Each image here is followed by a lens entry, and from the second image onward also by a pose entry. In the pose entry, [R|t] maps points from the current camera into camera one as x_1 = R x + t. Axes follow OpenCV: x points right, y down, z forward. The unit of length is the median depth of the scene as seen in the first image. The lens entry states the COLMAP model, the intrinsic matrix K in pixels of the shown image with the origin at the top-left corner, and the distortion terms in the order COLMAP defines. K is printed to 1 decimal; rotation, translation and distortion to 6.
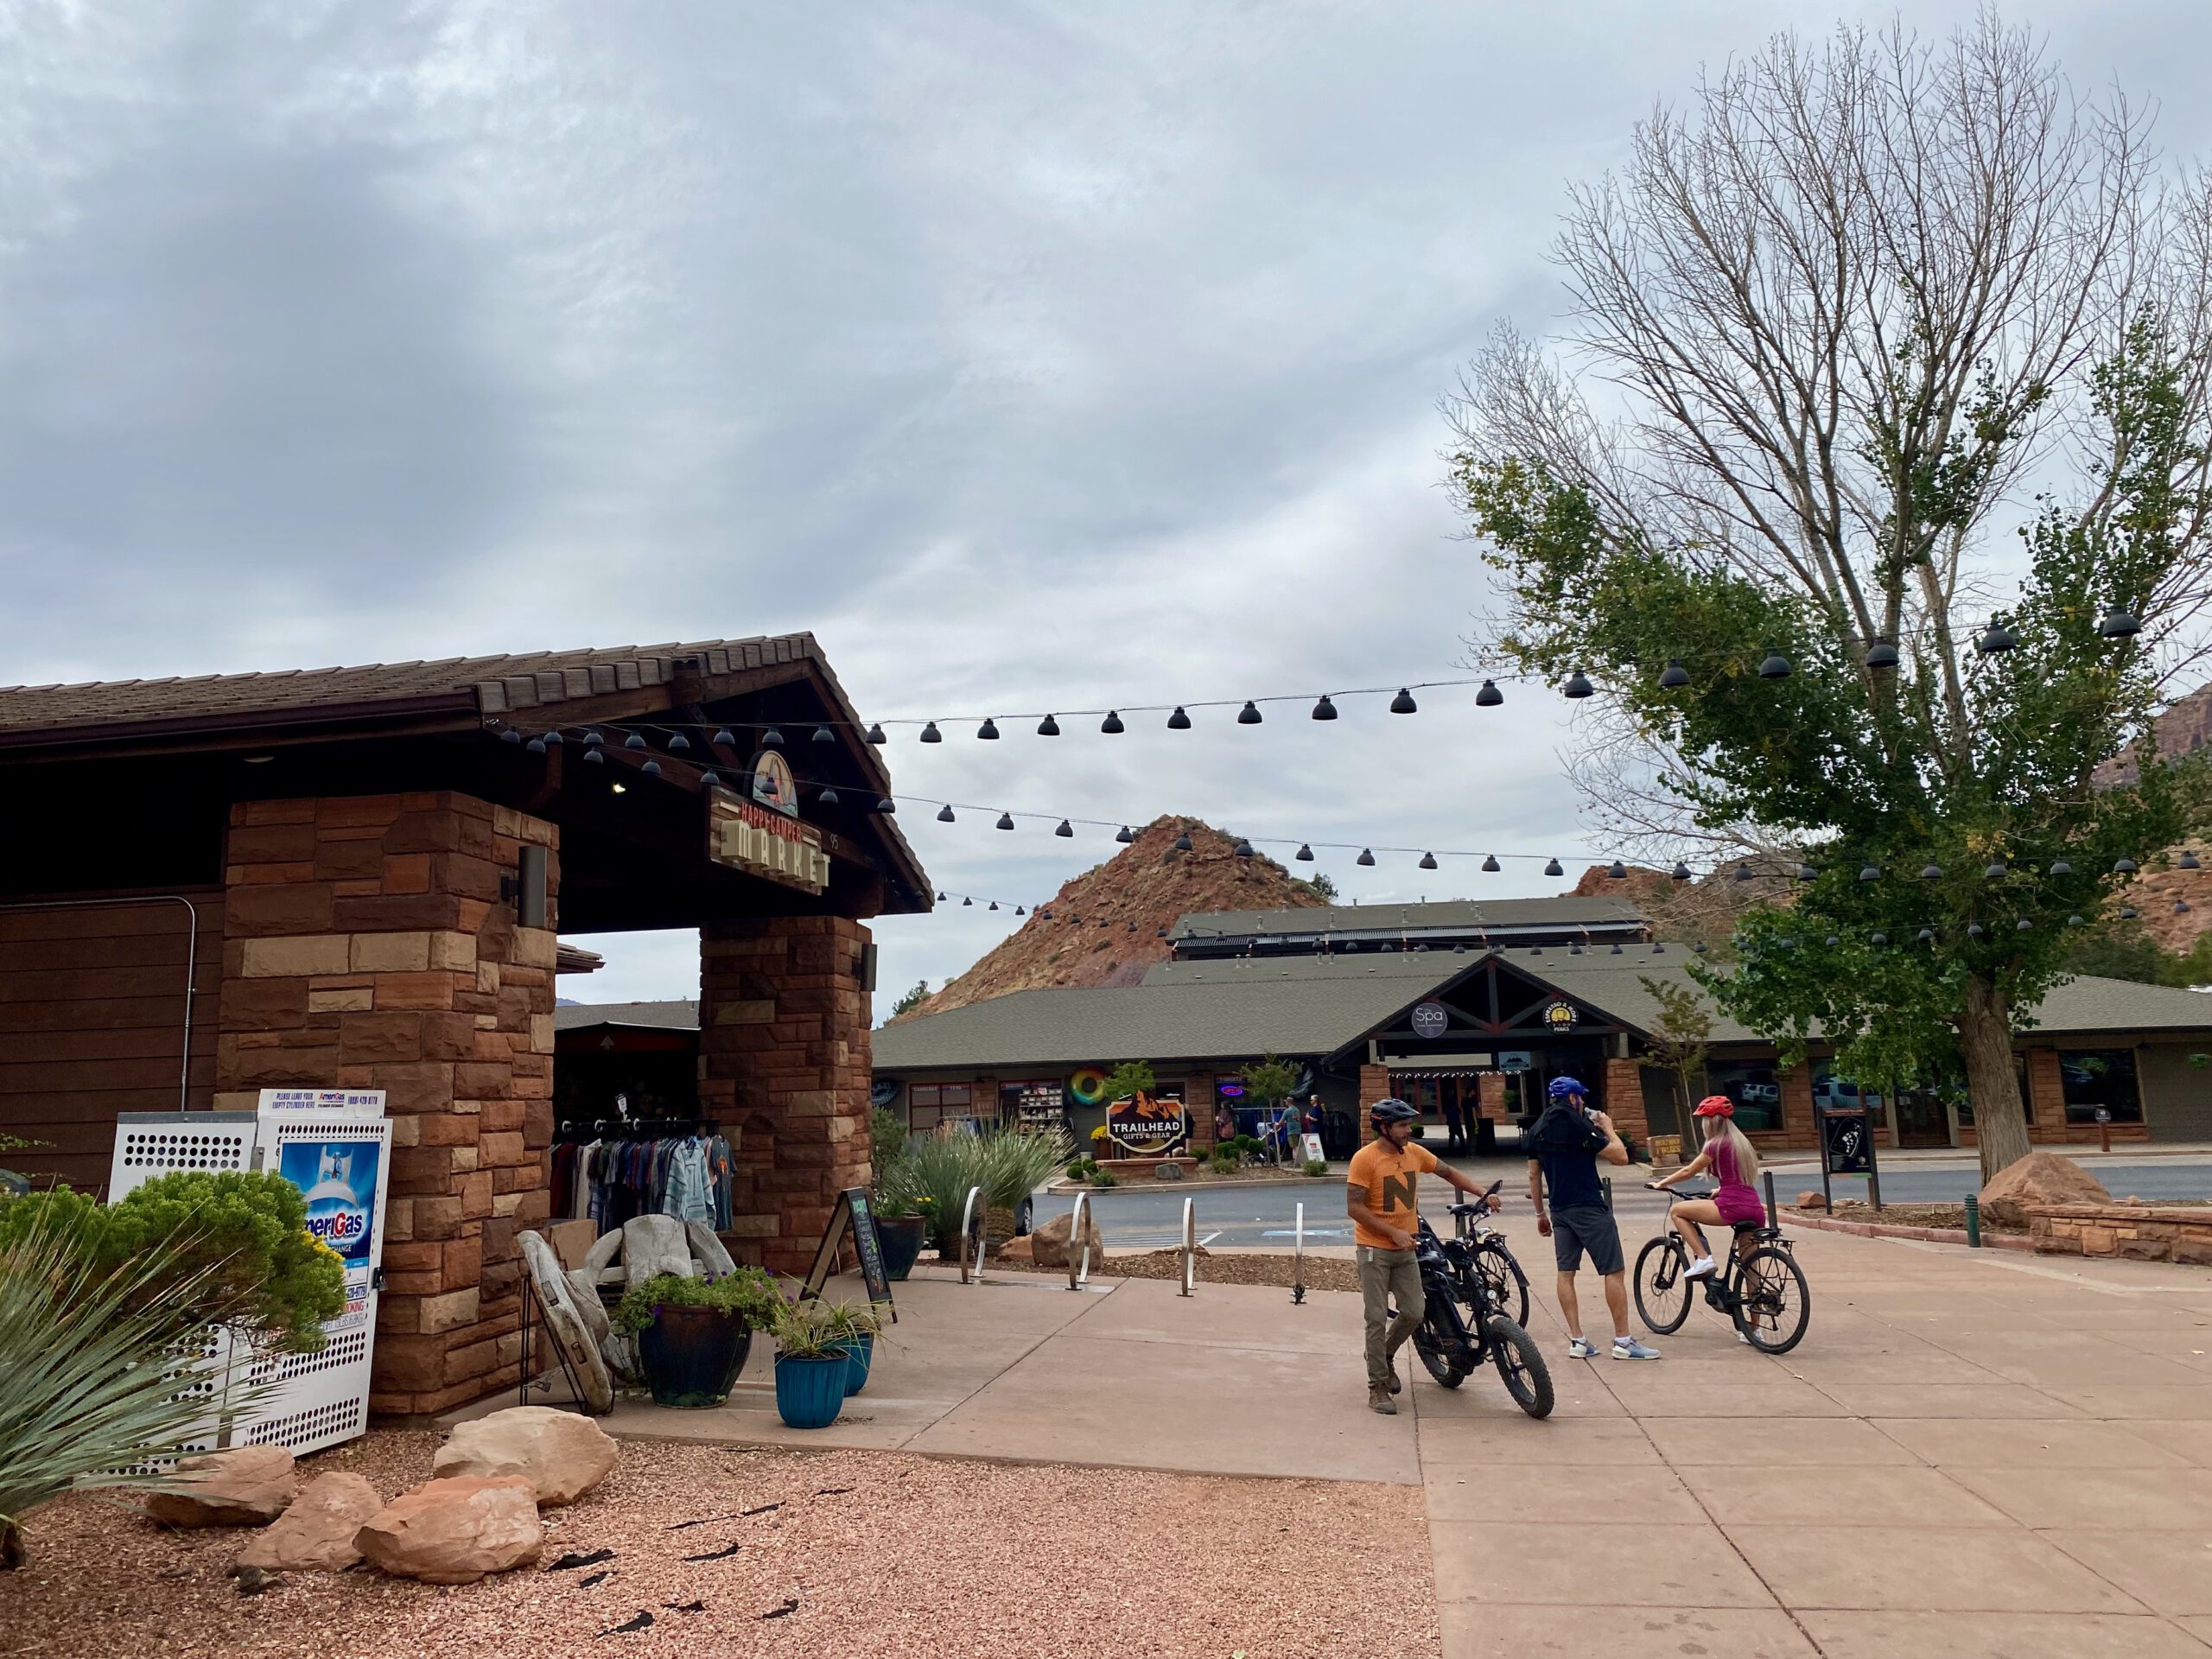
lens RADIAL K [[1667.0, 0, 1113.6], [0, 1667.0, 835.0], [0, 0, 1]] dist [0.023247, -0.025849]
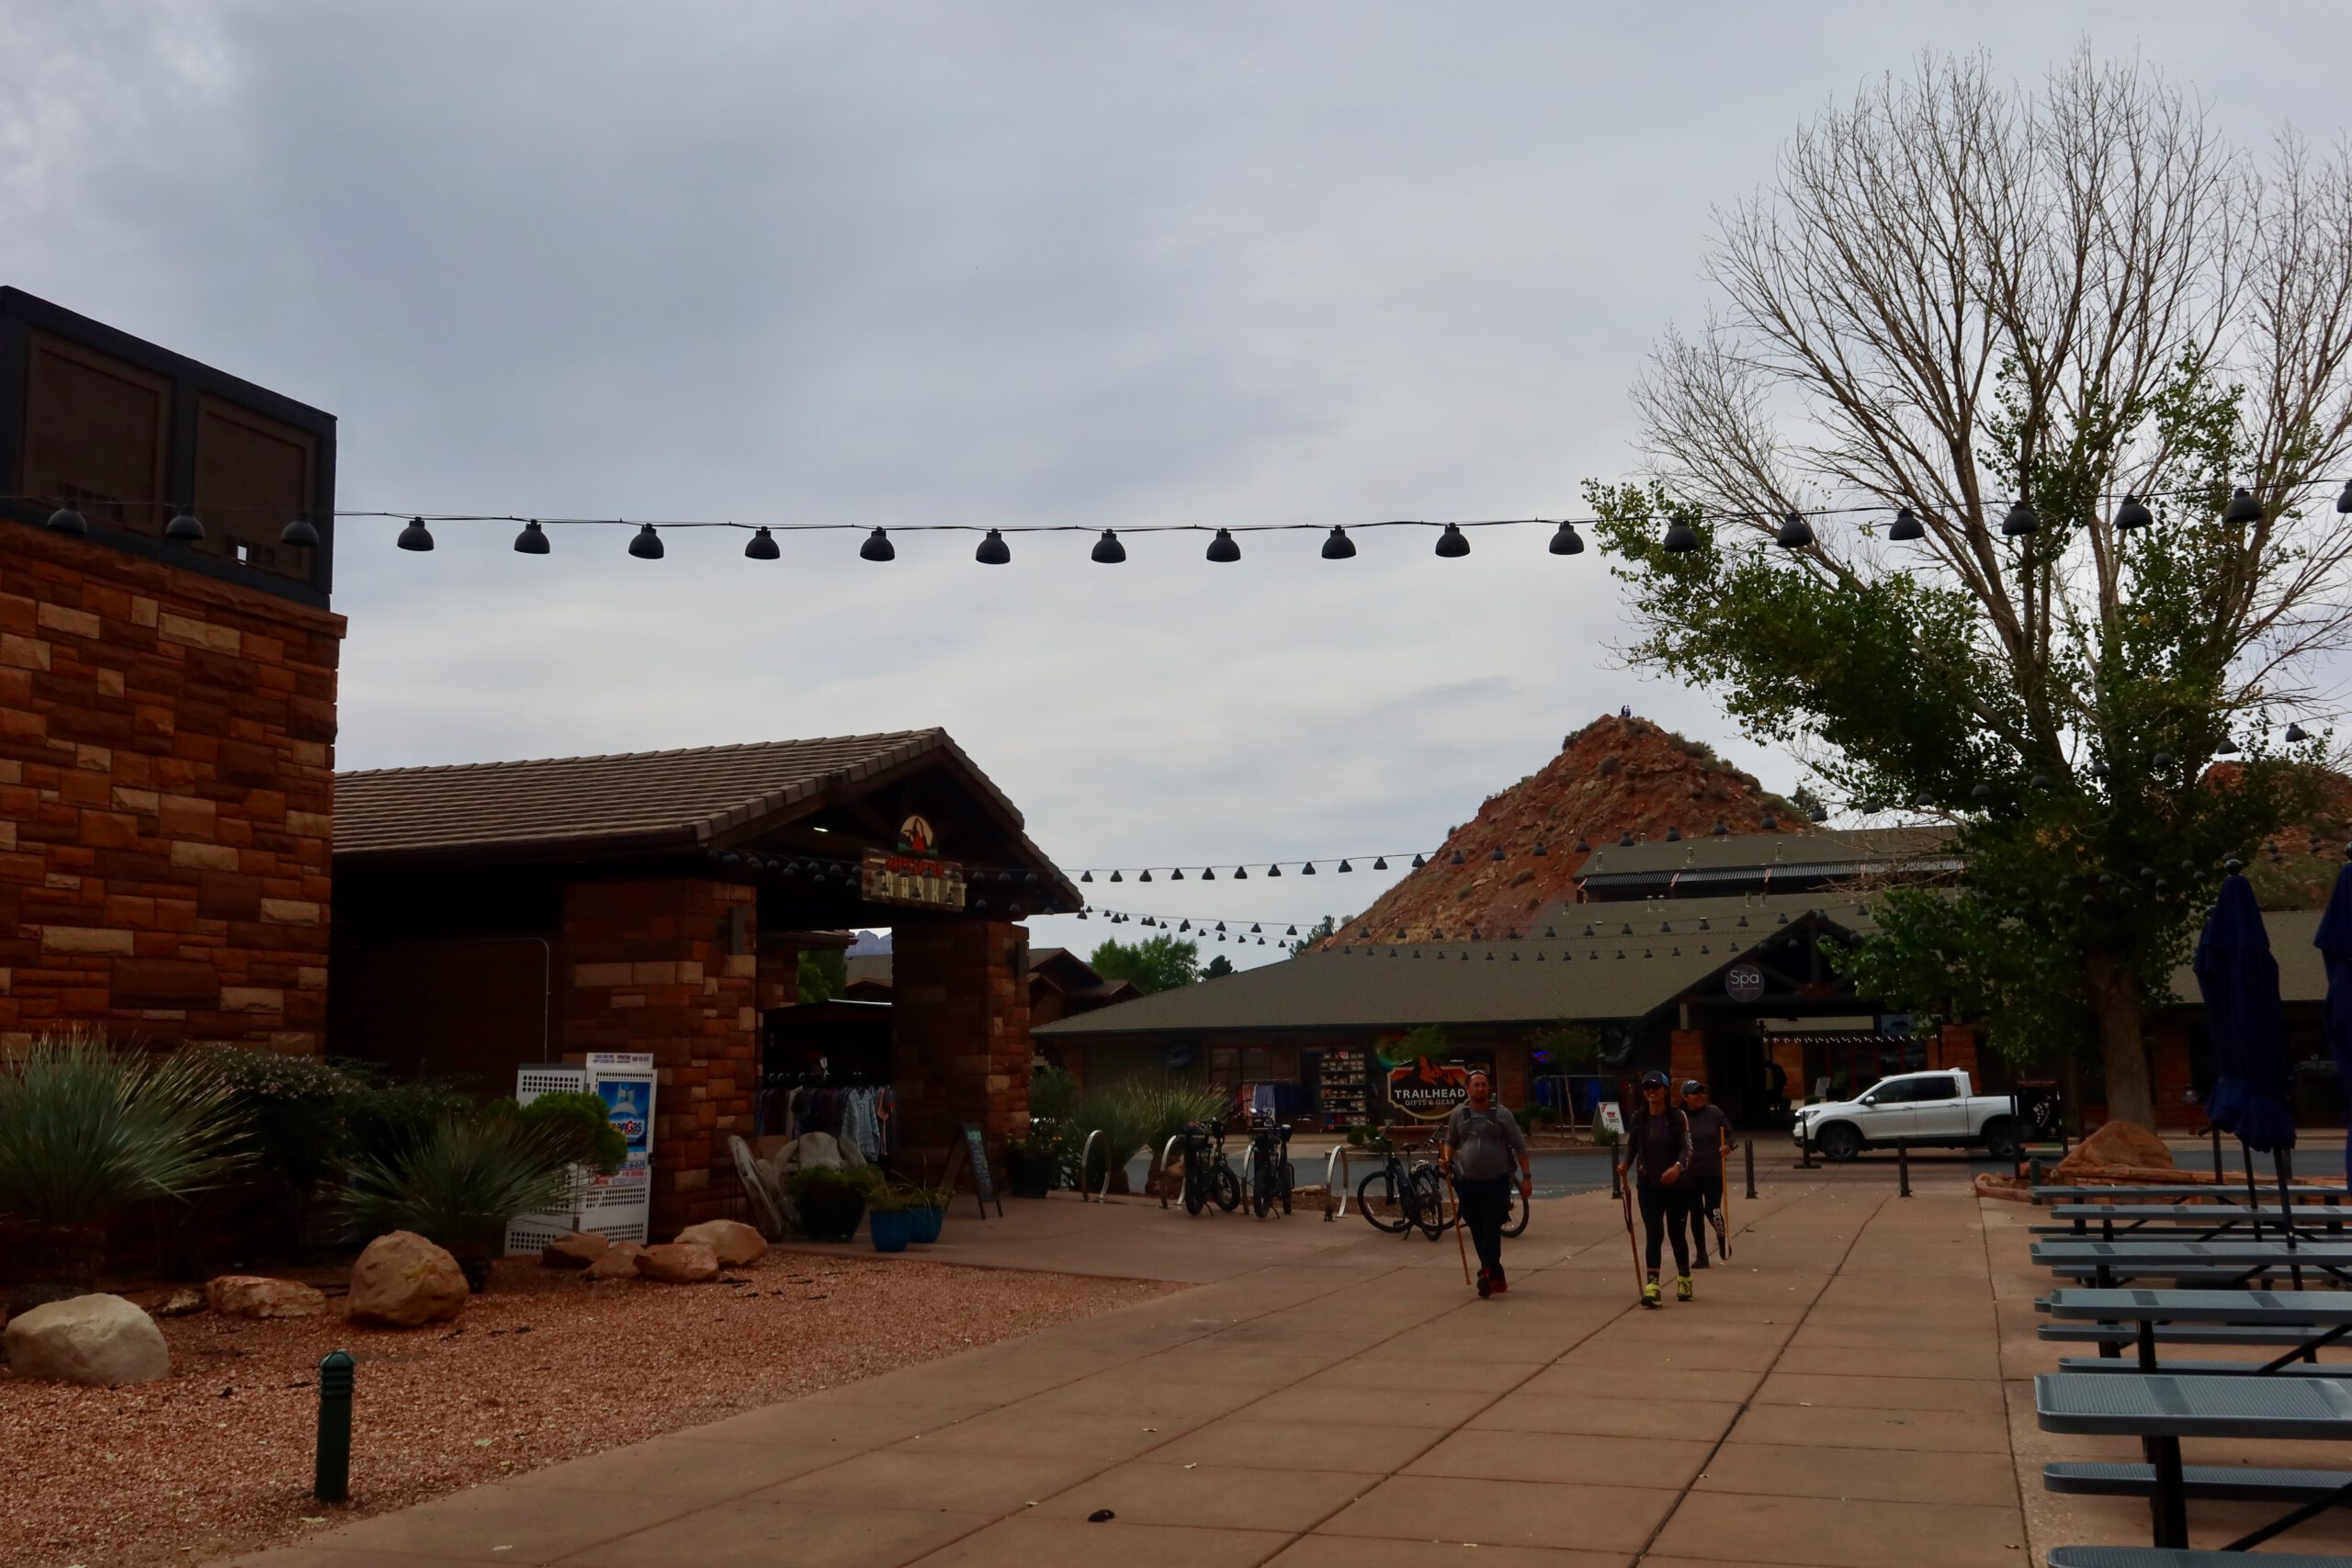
lens RADIAL K [[2044.2, 0, 1175.0], [0, 2044.2, 783.1], [0, 0, 1]] dist [-0.005629, 0.008482]
pose [[0.982822, -0.014004, -0.184027, 0.347440], [0.017898, 0.999649, 0.019514, -0.112681], [0.183689, -0.022473, 0.982728, -0.692212]]
